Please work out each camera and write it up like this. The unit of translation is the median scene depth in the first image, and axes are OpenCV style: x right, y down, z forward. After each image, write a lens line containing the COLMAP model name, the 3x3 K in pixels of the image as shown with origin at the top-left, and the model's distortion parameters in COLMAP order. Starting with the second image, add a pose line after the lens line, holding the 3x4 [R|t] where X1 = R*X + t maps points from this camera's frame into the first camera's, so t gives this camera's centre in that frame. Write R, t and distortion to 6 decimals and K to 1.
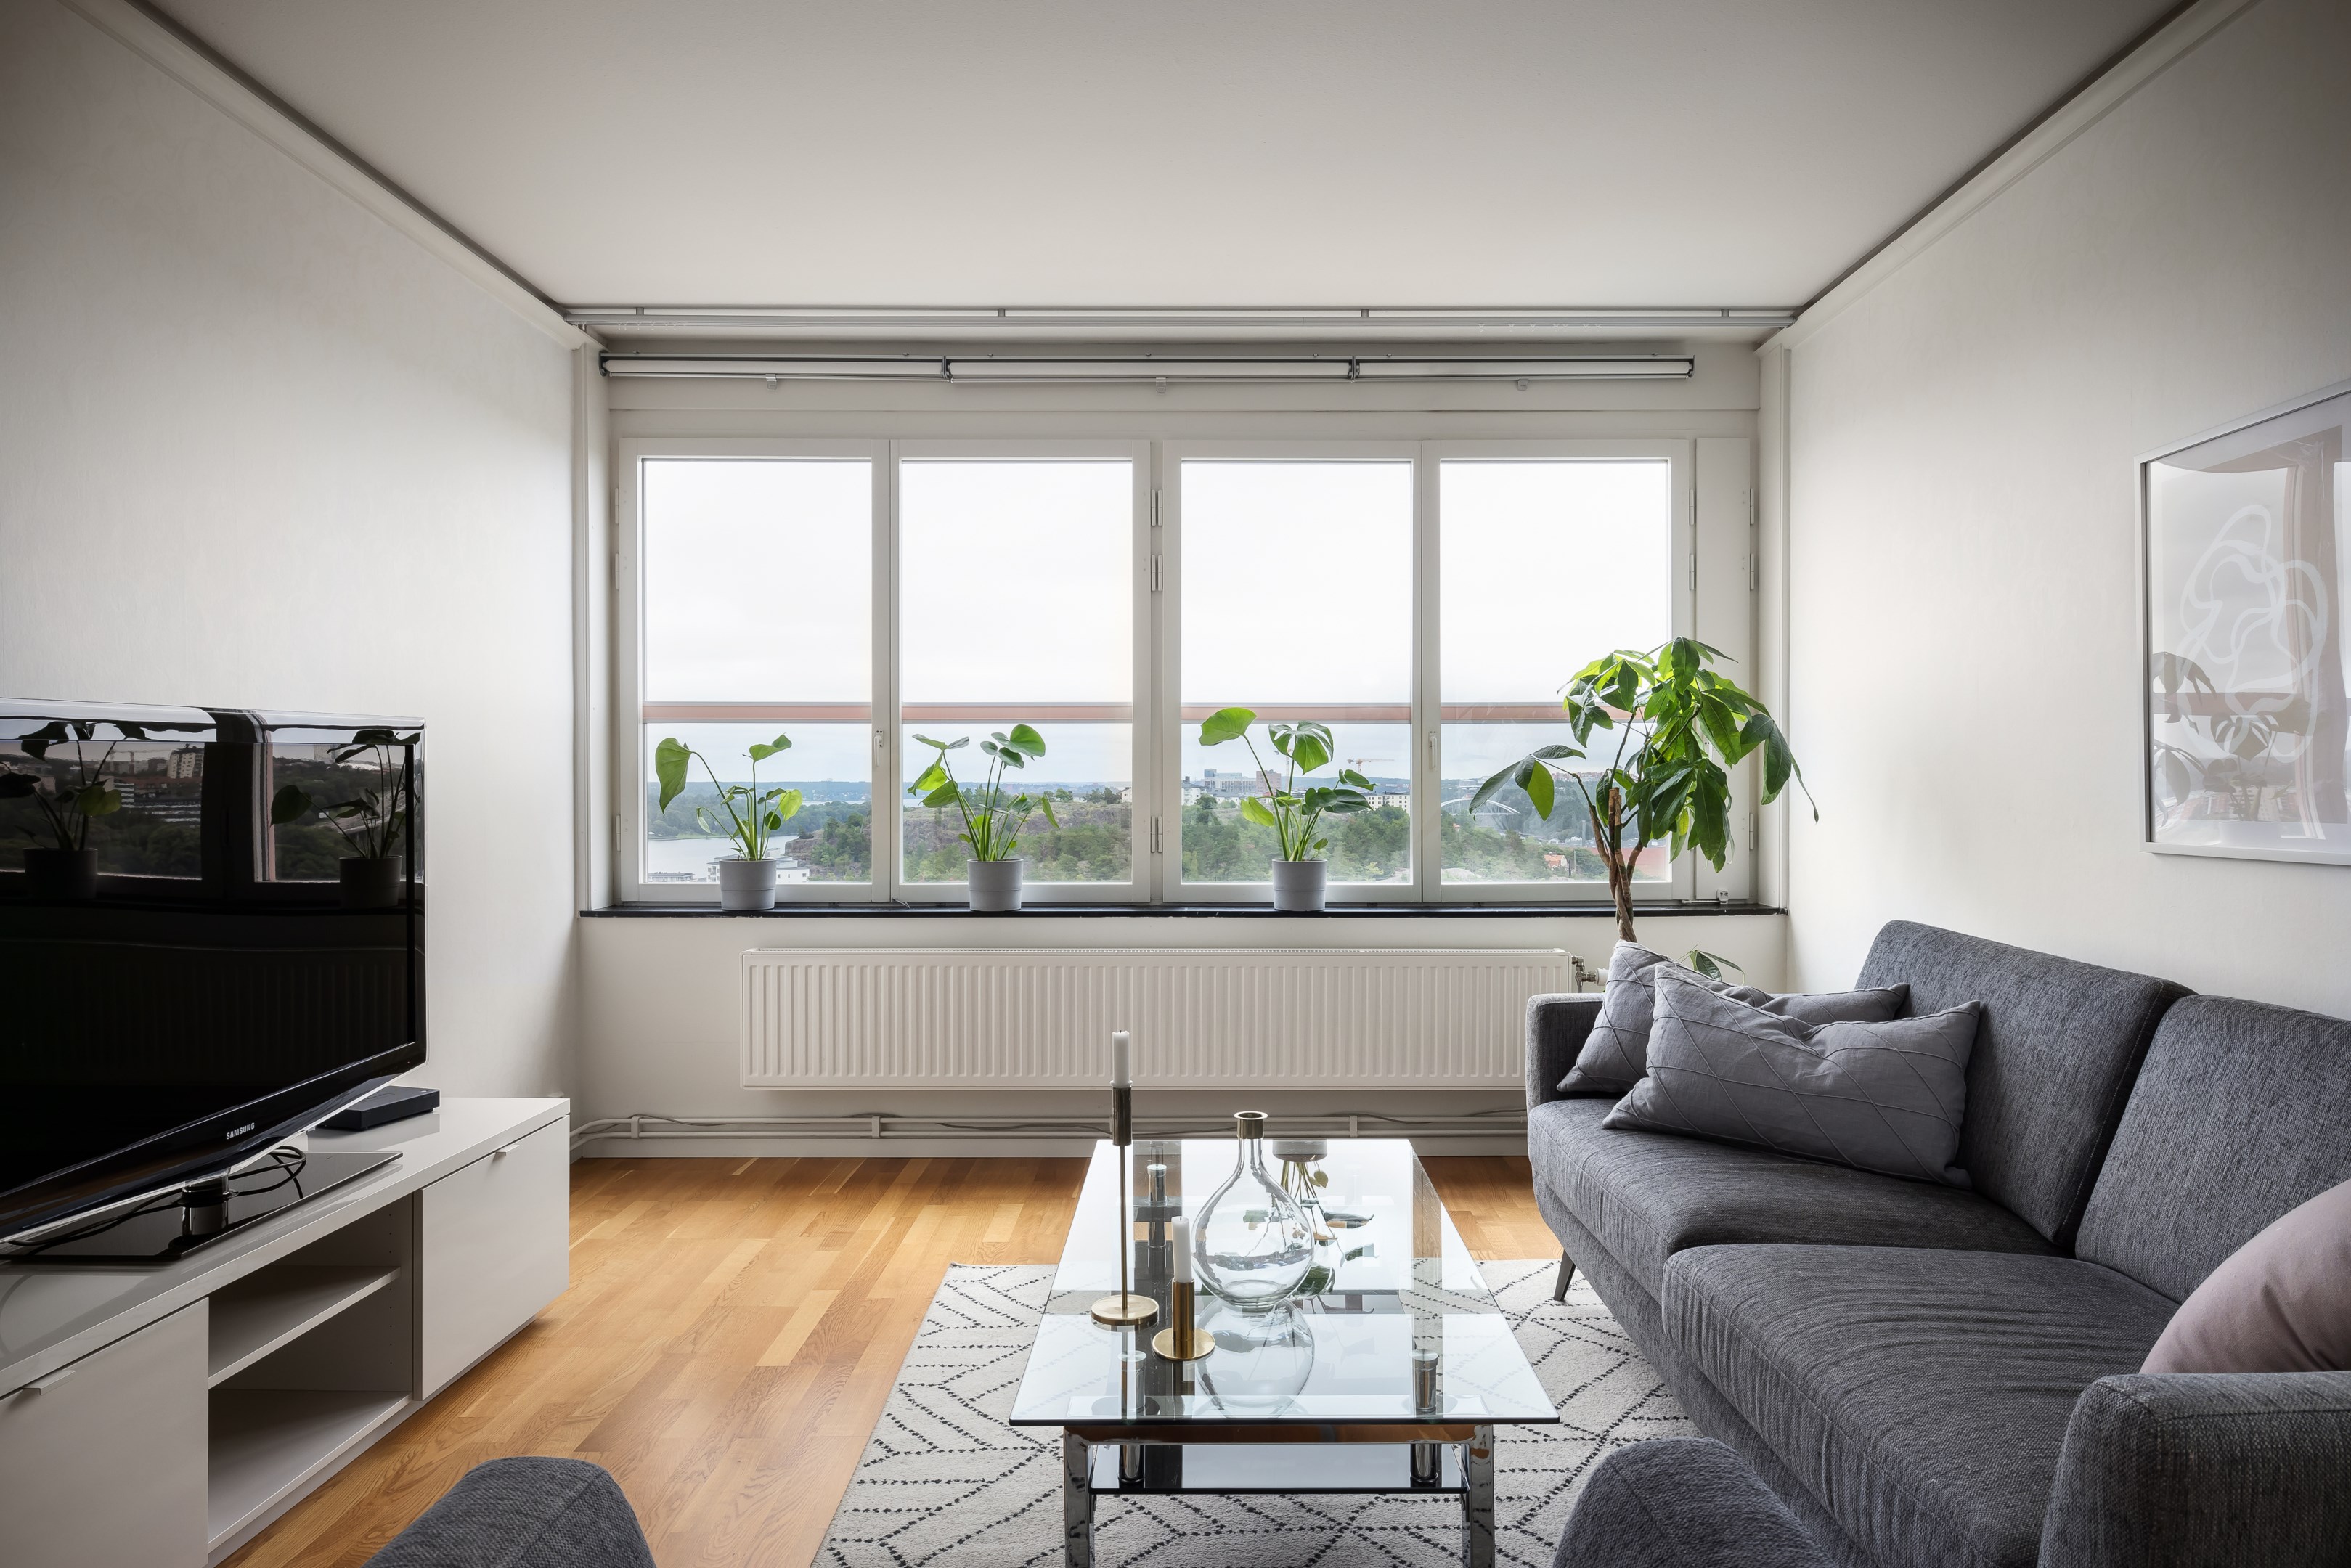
lens RADIAL K [[1422.7, 0, 1162.7], [0, 1422.7, 786.8], [0, 0, 1]] dist [-0.001032, 0.000860]
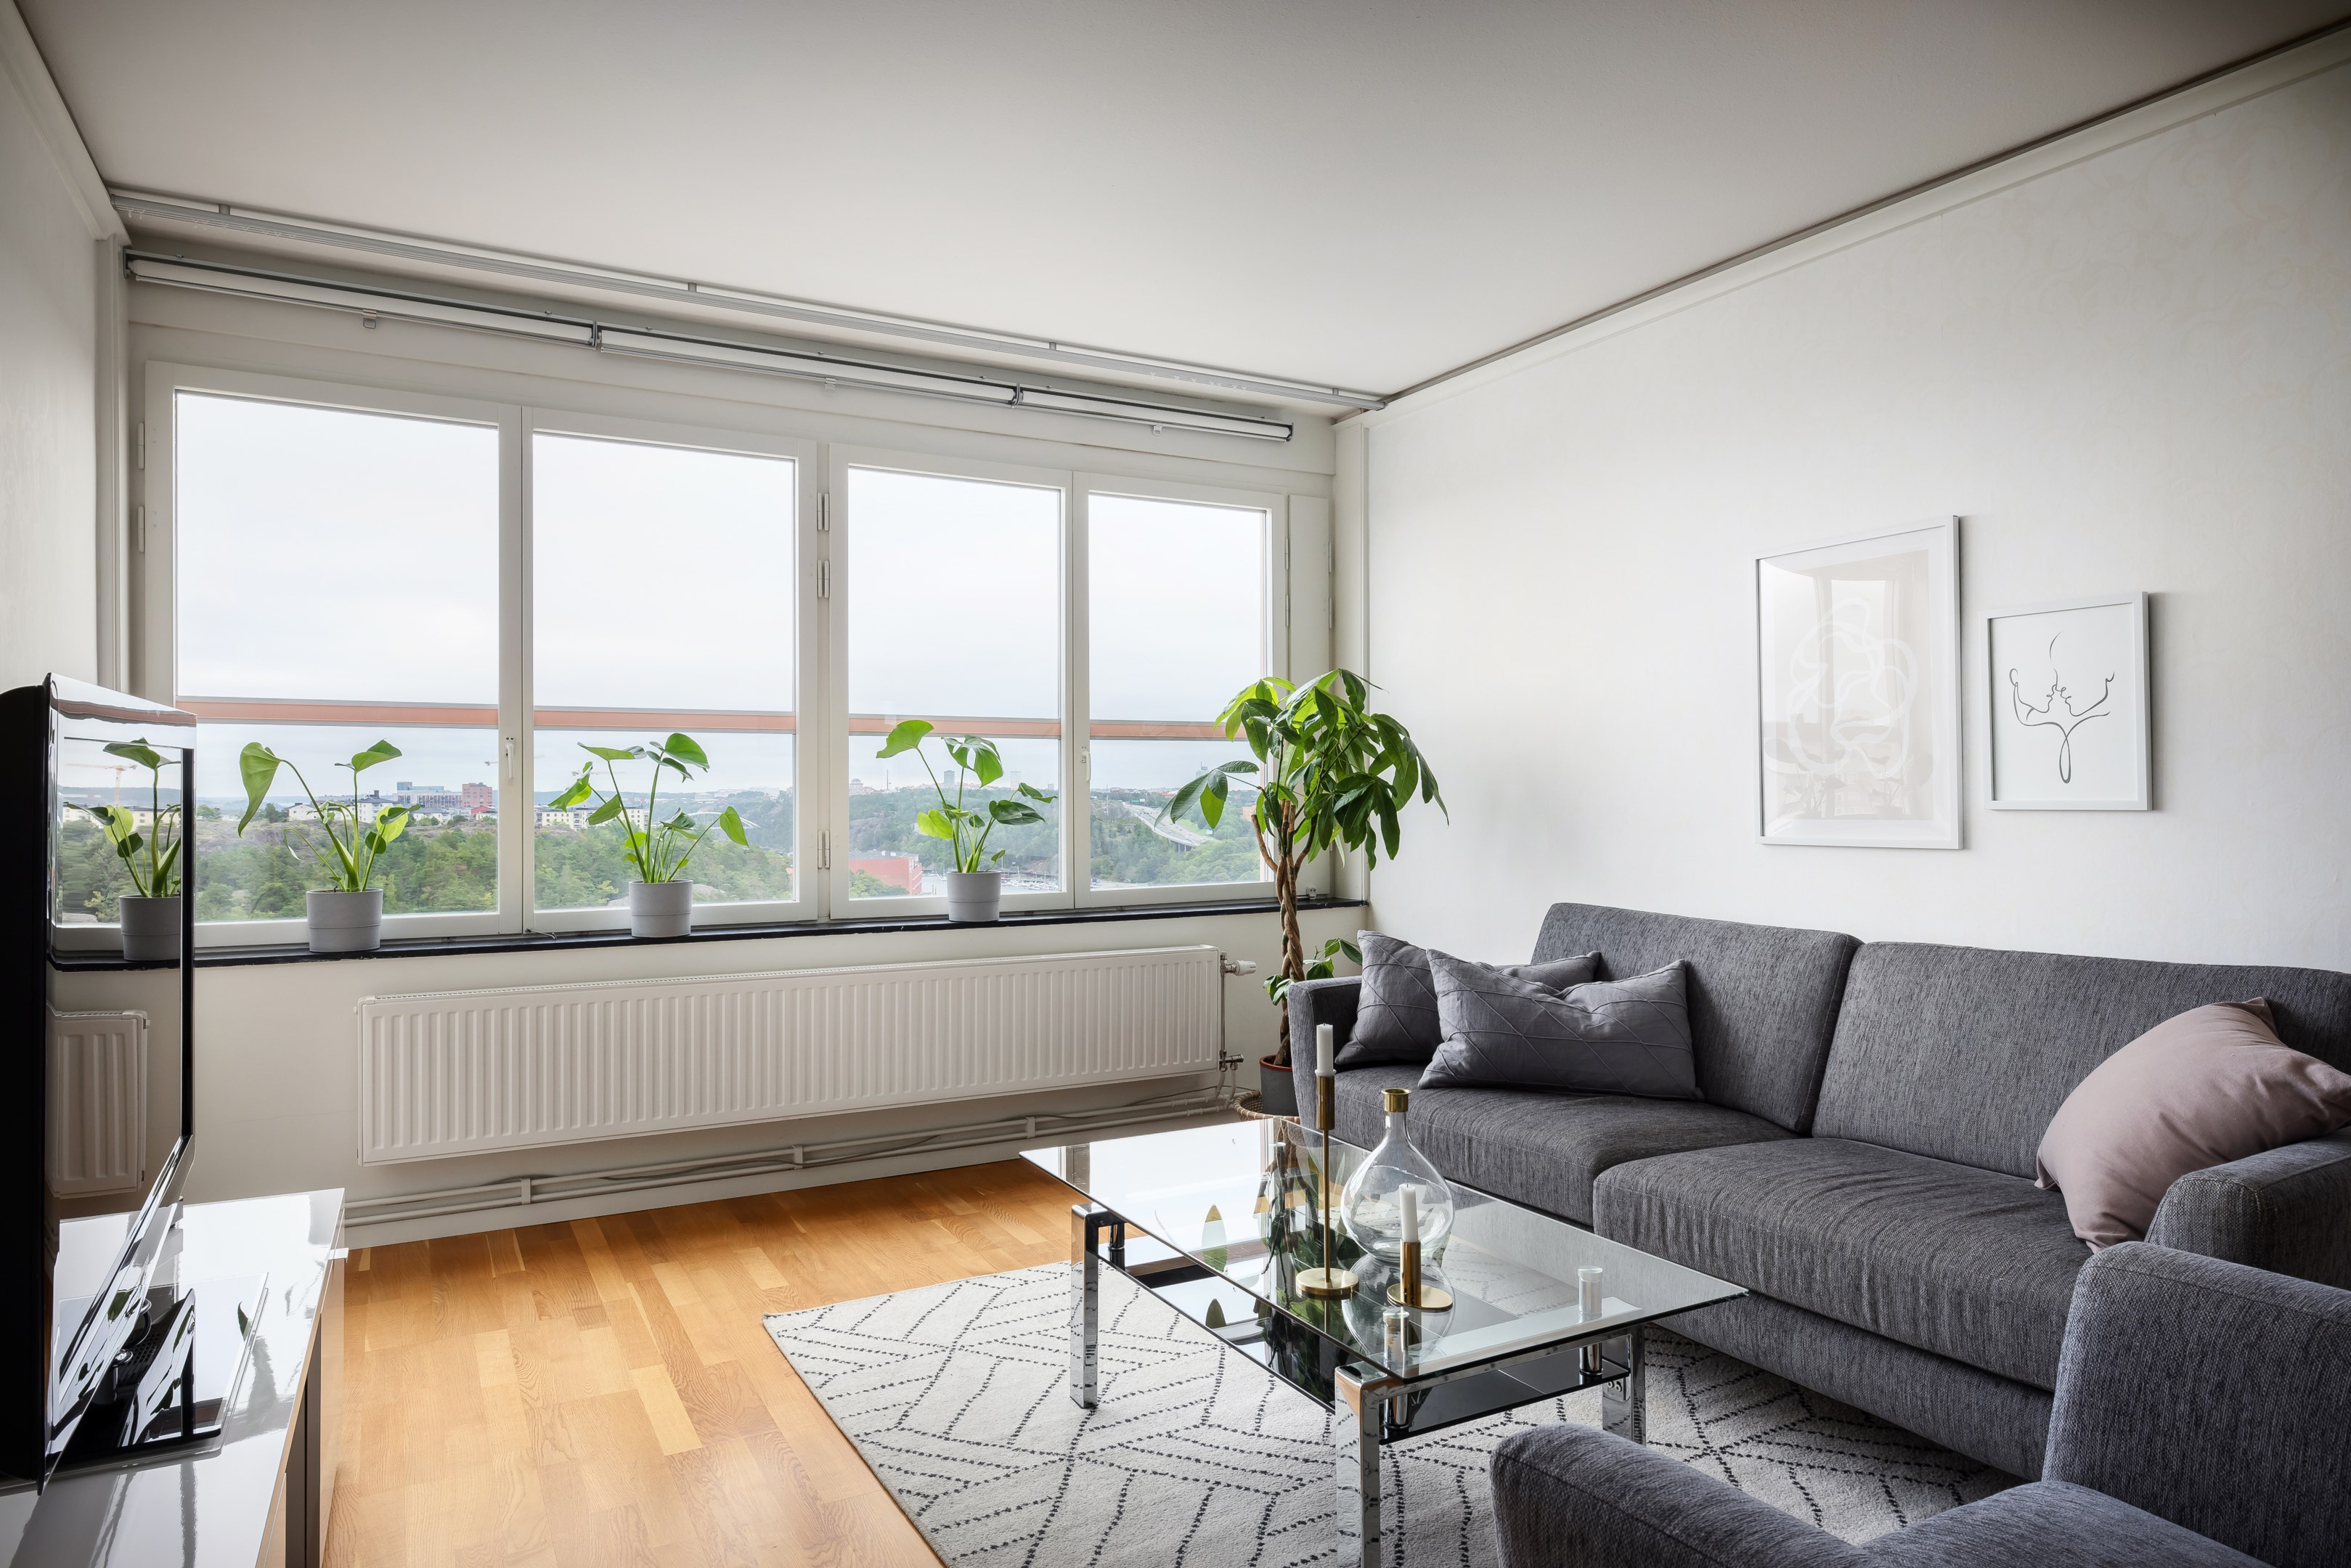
lens RADIAL K [[1422.7, 0, 1162.7], [0, 1422.7, 786.8], [0, 0, 1]] dist [-0.001032, 0.000860]
pose [[0.876976, -0.000609, 0.480534, -0.277560], [0.004657, 0.999963, -0.007232, -0.001048], [-0.480512, 0.008580, 0.876946, 0.044274]]
